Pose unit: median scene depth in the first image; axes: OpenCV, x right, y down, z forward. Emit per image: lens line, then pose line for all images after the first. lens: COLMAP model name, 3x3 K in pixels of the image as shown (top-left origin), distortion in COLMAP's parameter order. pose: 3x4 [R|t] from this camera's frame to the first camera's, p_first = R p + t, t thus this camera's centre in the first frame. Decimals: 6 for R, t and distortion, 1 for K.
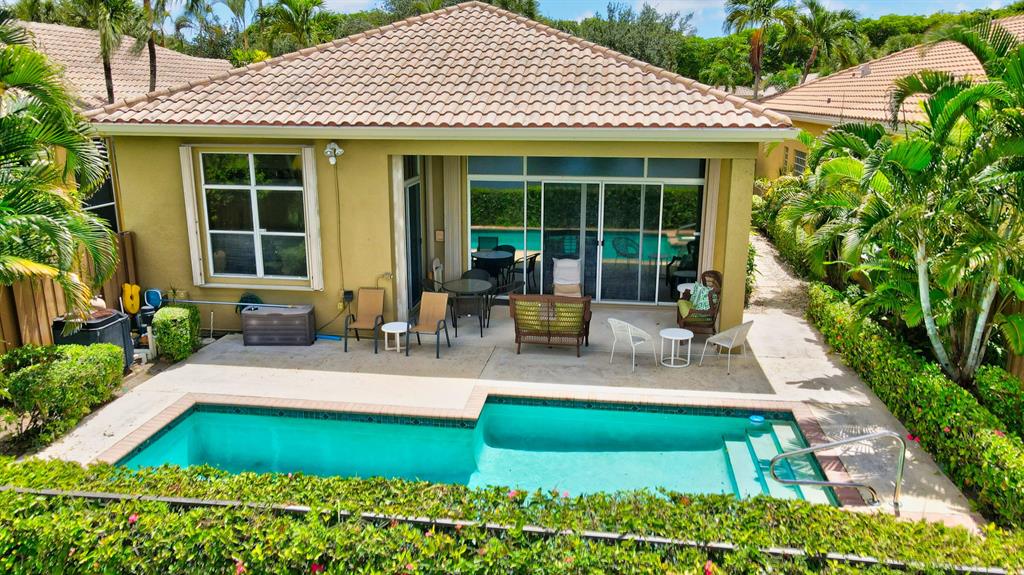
lens RADIAL K [[763.9, 0, 511.4], [0, 763.9, 291.8], [0, 0, 1]] dist [0.009827, 0.015733]
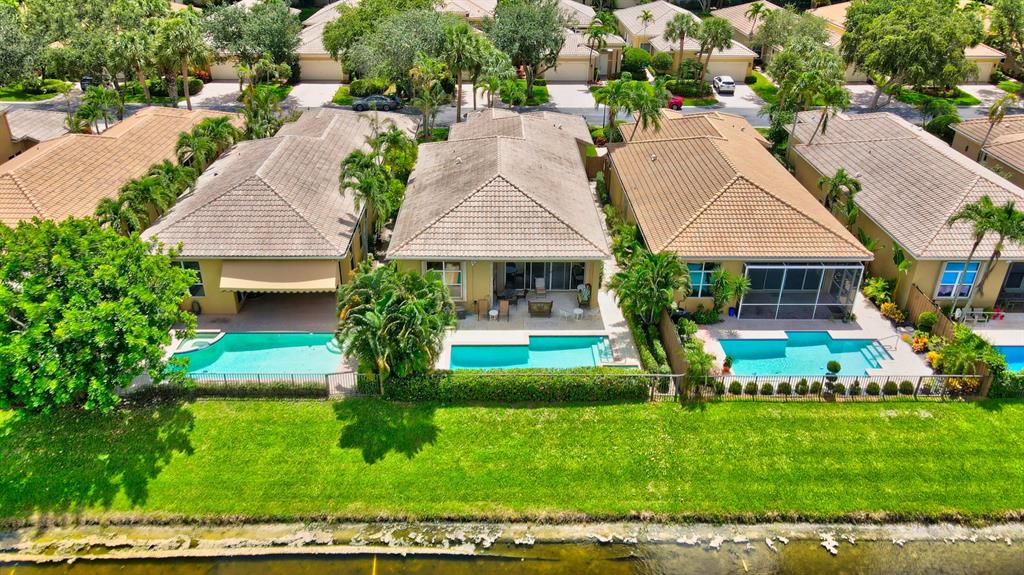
lens RADIAL K [[763.9, 0, 514.1], [0, 763.9, 291.1], [0, 0, 1]] dist [0.009827, 0.015733]
pose [[0.987183, -0.067846, 0.144453, -0.523676], [0.031555, 0.970246, 0.240057, -0.813891], [-0.156442, -0.232422, 0.959951, -2.089168]]
